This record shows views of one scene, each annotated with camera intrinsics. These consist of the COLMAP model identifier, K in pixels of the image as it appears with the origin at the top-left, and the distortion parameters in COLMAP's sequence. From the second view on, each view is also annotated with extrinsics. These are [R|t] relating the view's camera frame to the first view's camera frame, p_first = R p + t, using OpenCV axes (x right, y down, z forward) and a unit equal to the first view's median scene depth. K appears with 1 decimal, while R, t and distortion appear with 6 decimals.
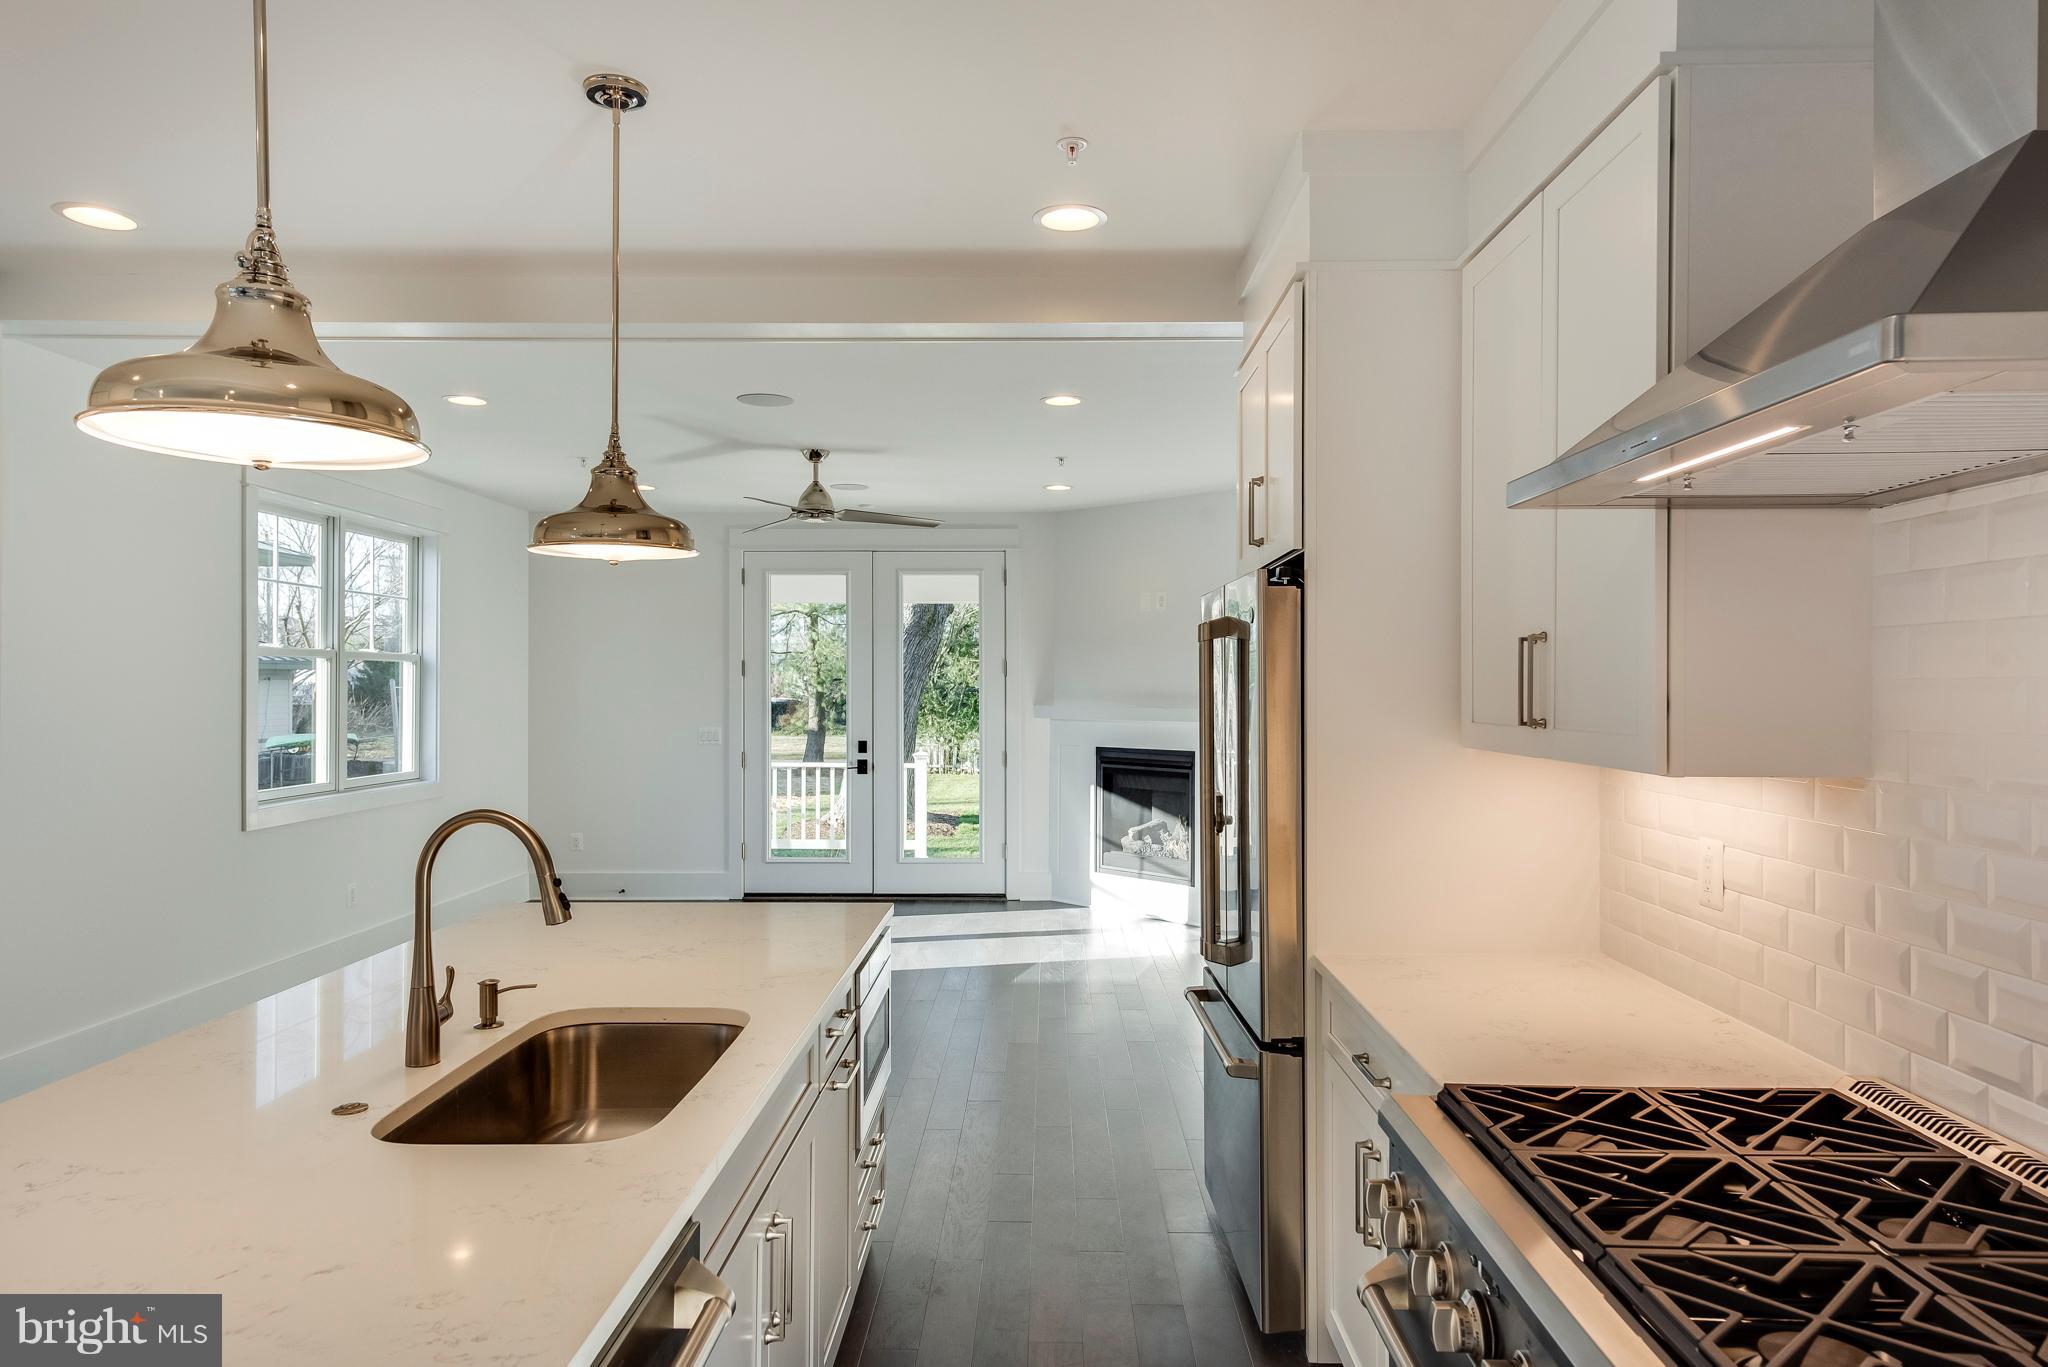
lens RADIAL K [[1306.2, 0, 1027.6], [0, 1306.2, 689.3], [0, 0, 1]] dist [0.030753, 0.000529]
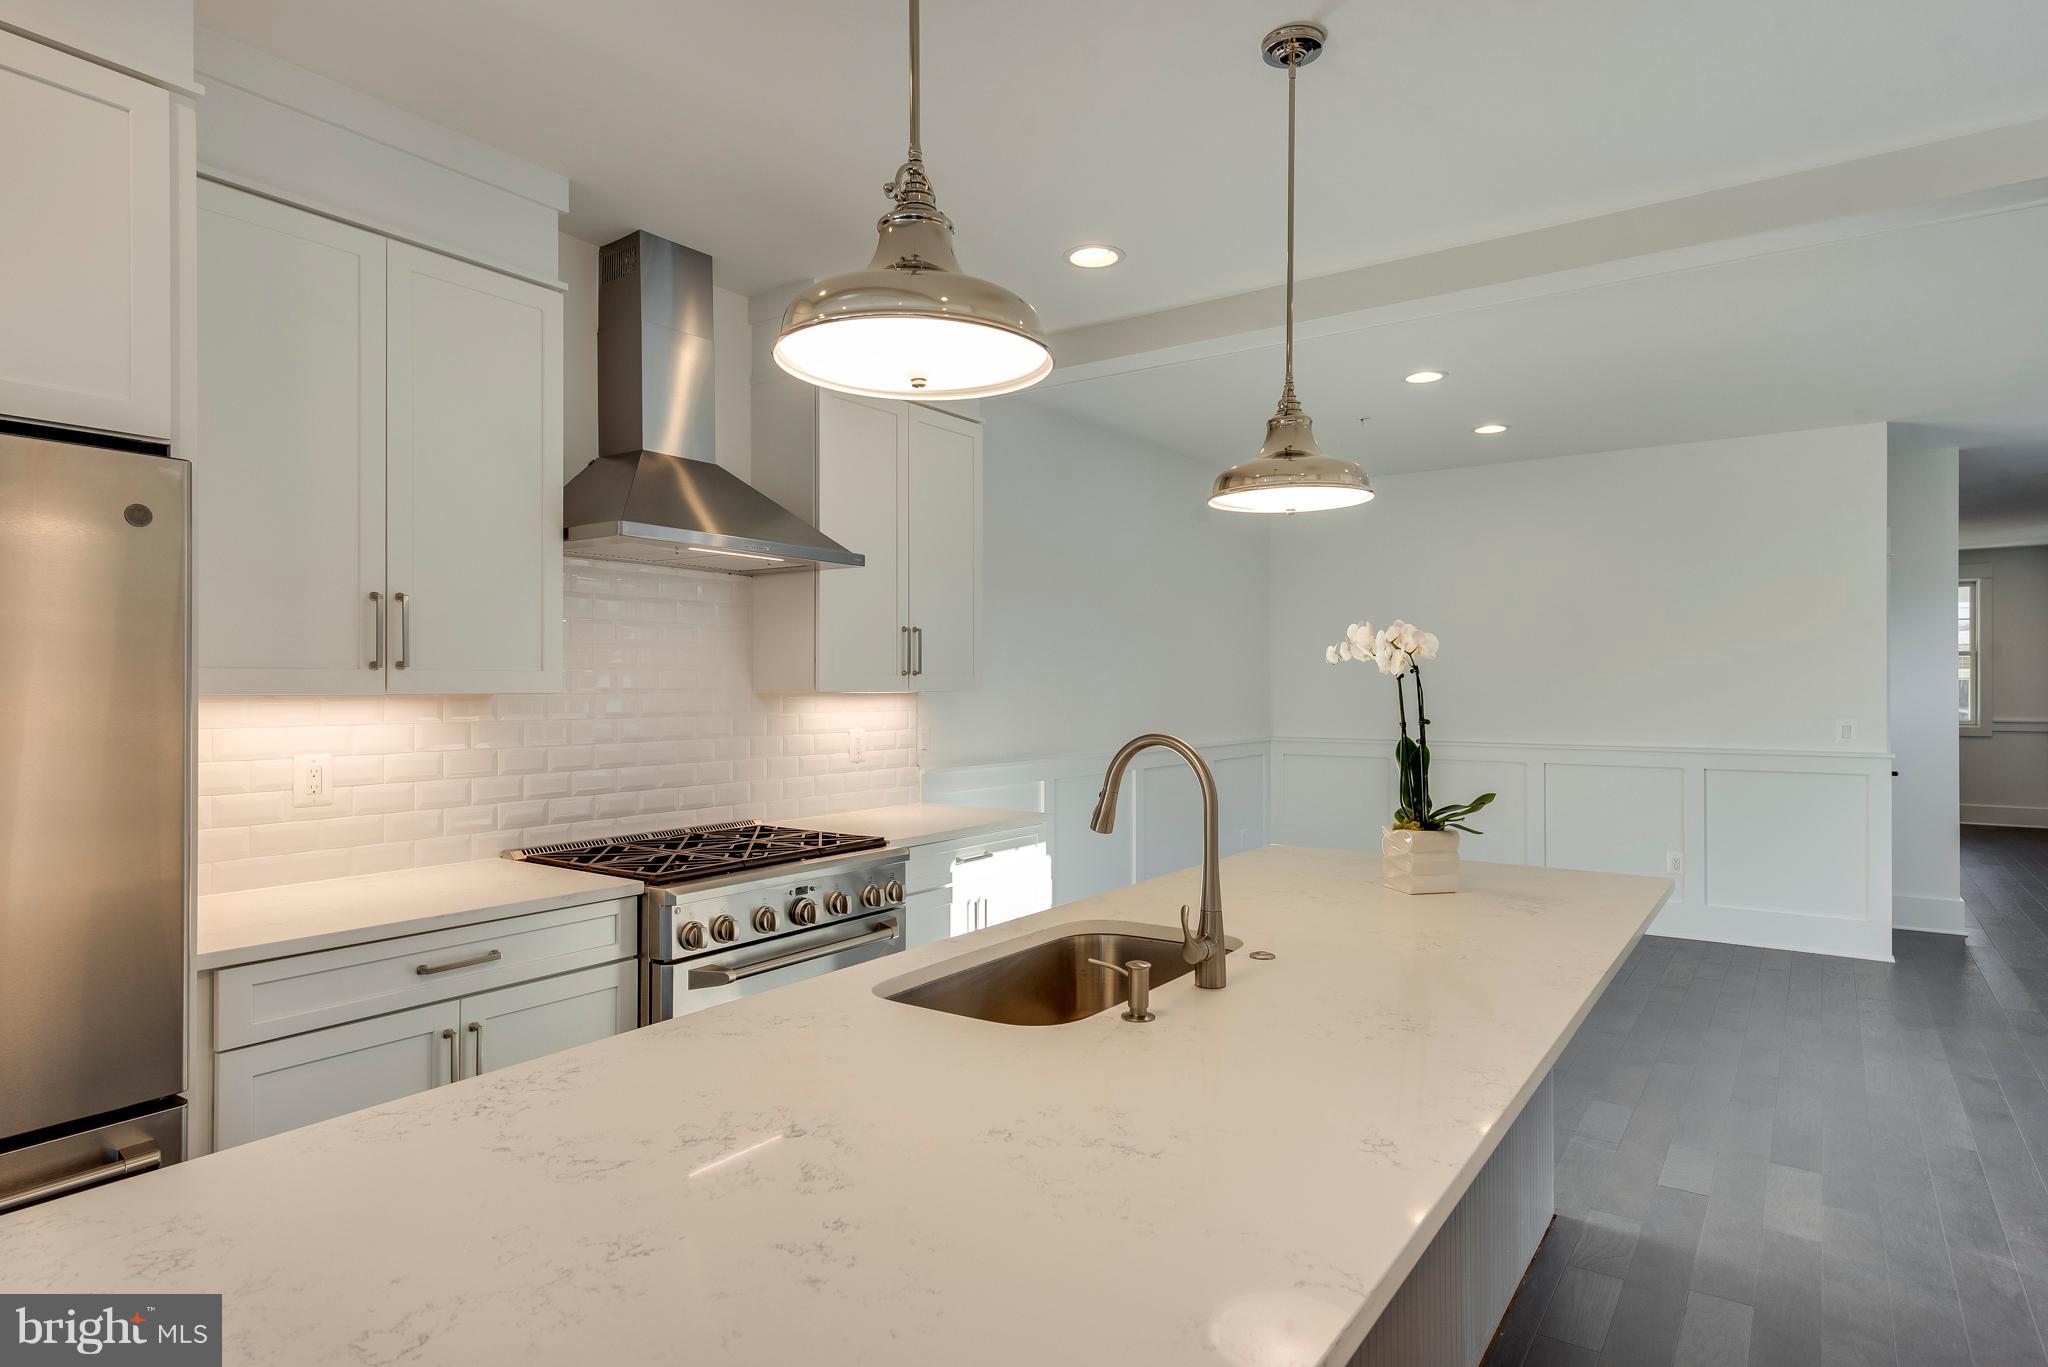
lens RADIAL K [[1127.1, 0, 1028.7], [0, 1127.1, 681.5], [0, 0, 1]] dist [0.003460, 0.000165]
pose [[-0.828734, -0.002269, 0.559639, -0.485062], [-0.002490, 0.999997, 0.000368, 0.025606], [-0.559638, -0.001088, -0.828737, 1.043444]]
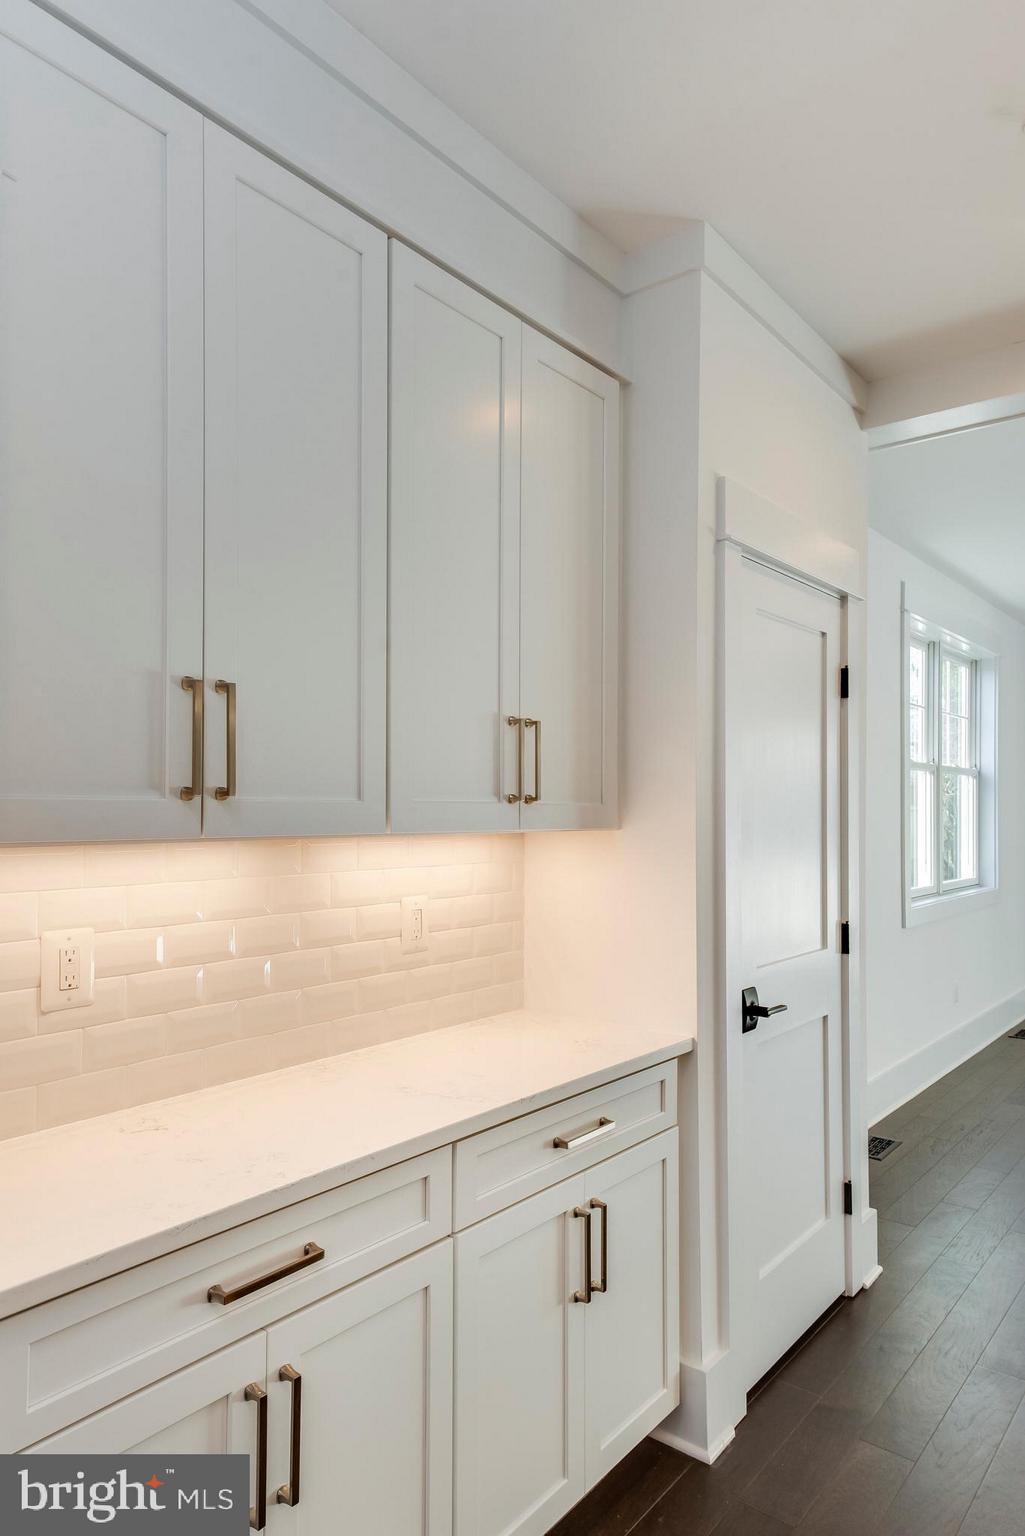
lens RADIAL K [[1007.9, 0, 510.3], [0, 1007.9, 797.7], [0, 0, 1]] dist [0.040578, -0.000334]
pose [[0.794948, -0.008719, -0.606615, -0.575418], [-0.000574, 0.999885, -0.015124, 0.021766], [0.606677, 0.012371, 0.794852, 0.231913]]
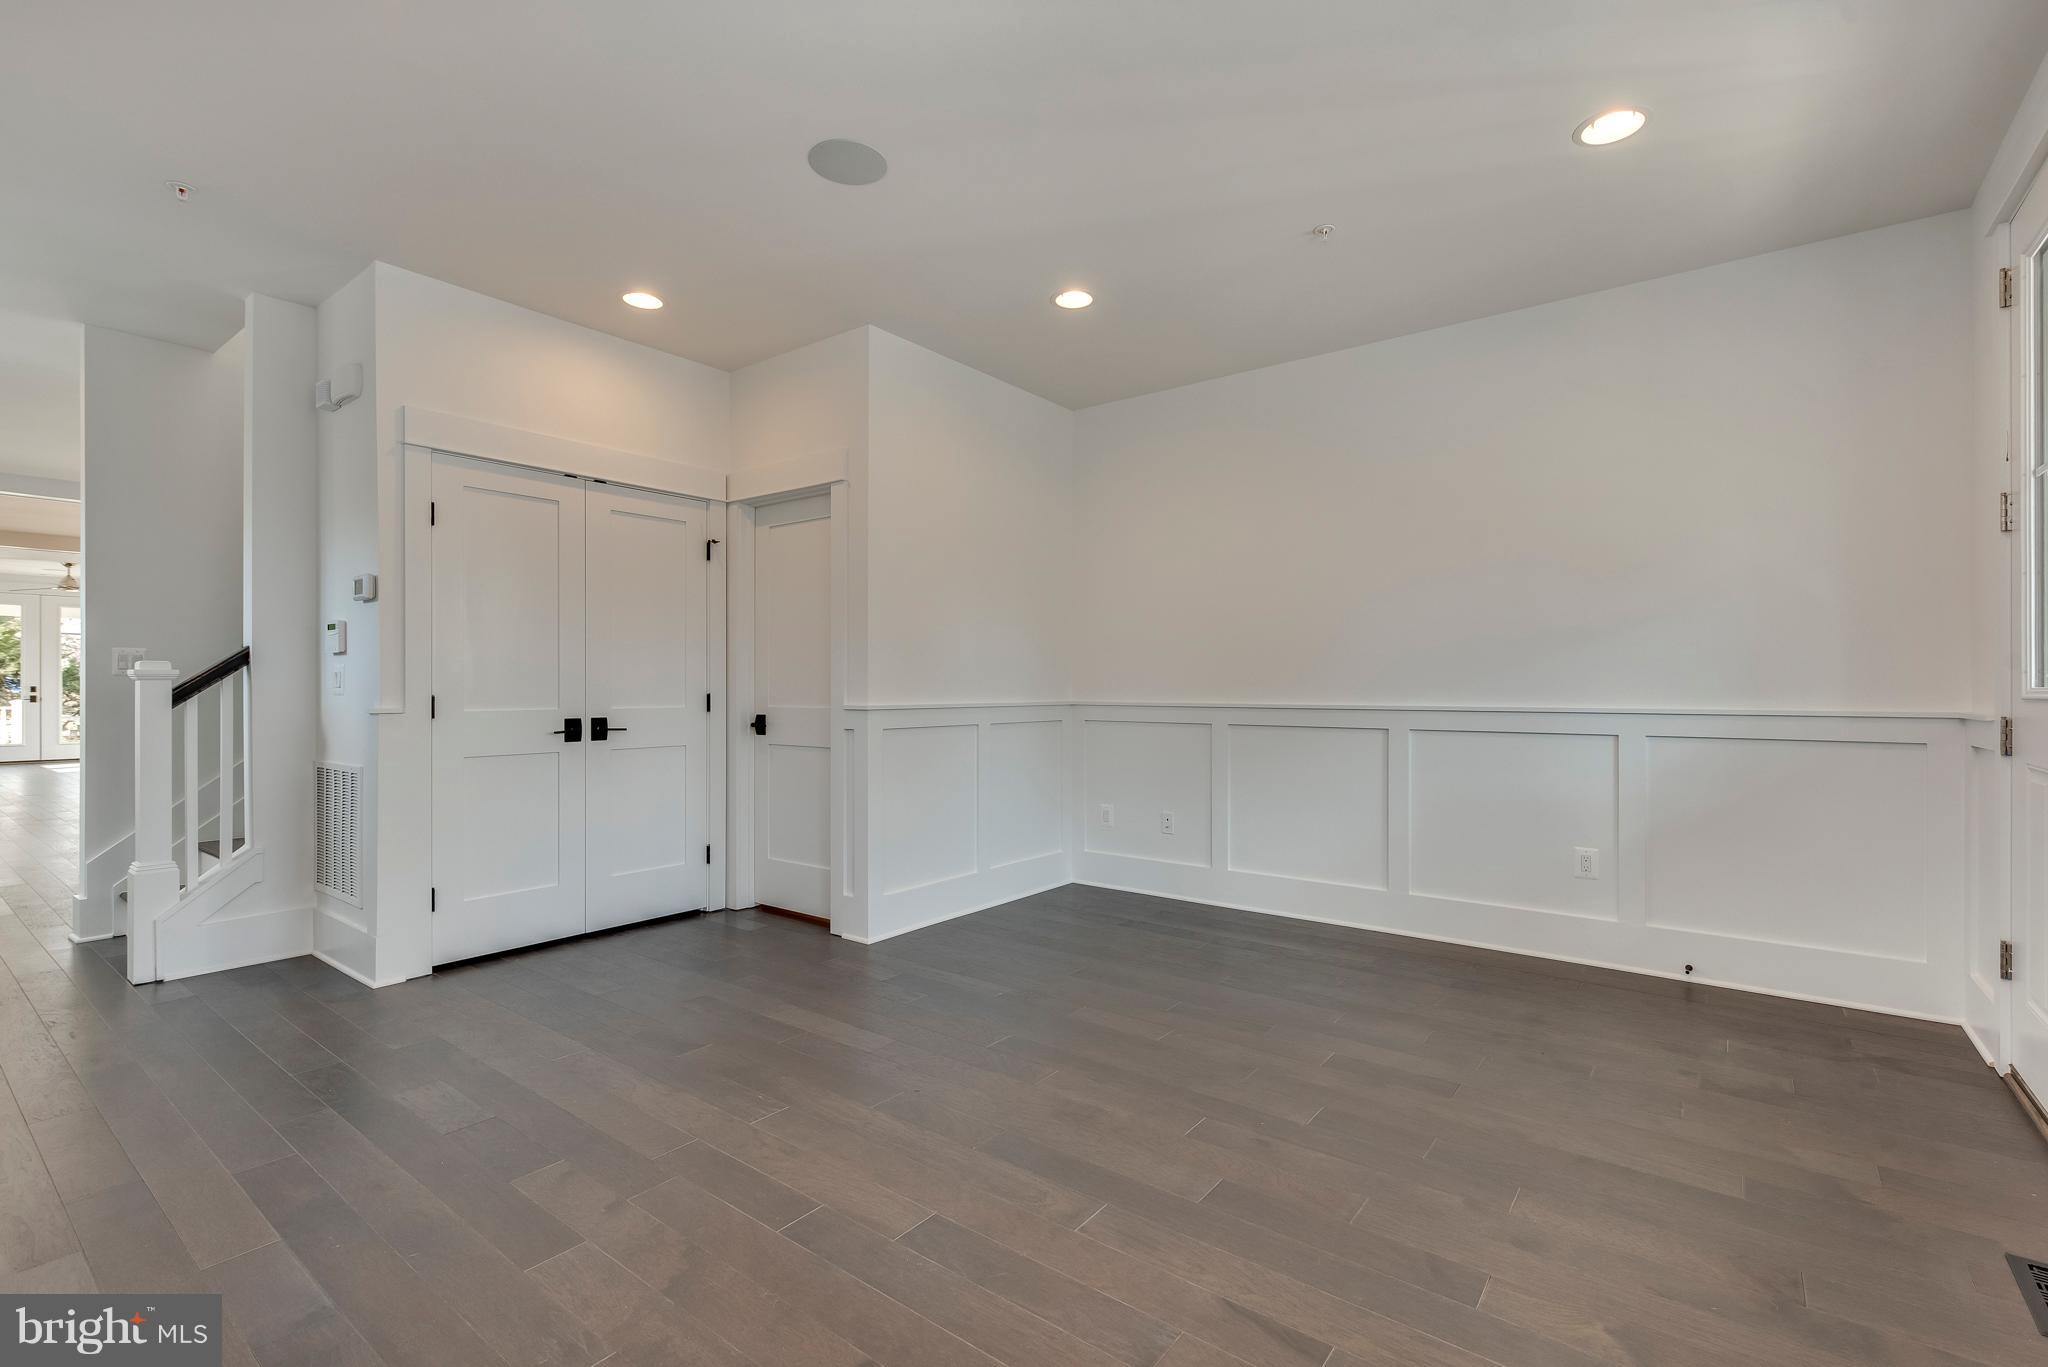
lens RADIAL K [[907.5, 0, 1029.6], [0, 907.5, 687.3], [0, 0, 1]] dist [0.010588, -0.003750]
pose [[0.594201, -0.001828, 0.804314, -0.904406], [0.001357, 0.999998, 0.001270, 0.105669], [-0.804315, 0.000337, 0.594203, -2.872902]]
